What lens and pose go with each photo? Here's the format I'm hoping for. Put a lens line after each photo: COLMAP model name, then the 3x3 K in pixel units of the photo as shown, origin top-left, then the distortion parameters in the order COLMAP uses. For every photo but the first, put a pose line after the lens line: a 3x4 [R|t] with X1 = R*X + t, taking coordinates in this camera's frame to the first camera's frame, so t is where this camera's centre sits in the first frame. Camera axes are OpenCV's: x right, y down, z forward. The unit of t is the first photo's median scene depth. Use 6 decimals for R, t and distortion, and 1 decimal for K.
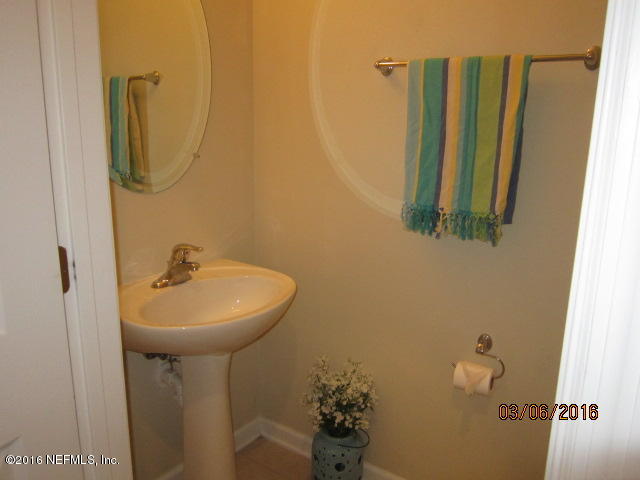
lens RADIAL K [[524.0, 0, 321.2], [0, 524.0, 240.9], [0, 0, 1]] dist [-0.043282, 0.014950]
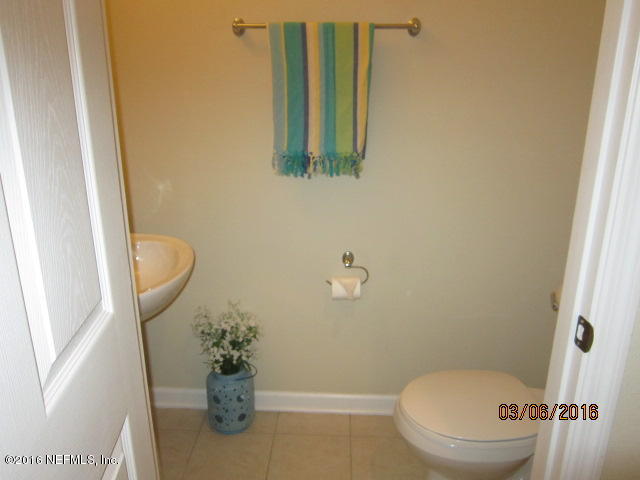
lens RADIAL K [[524.0, 0, 321.2], [0, 524.0, 240.9], [0, 0, 1]] dist [-0.043282, 0.014950]
pose [[0.841686, -0.179729, 0.509178, -0.389968], [0.136060, 0.983145, 0.122118, -0.007480], [-0.522544, -0.033506, 0.851954, -0.026477]]
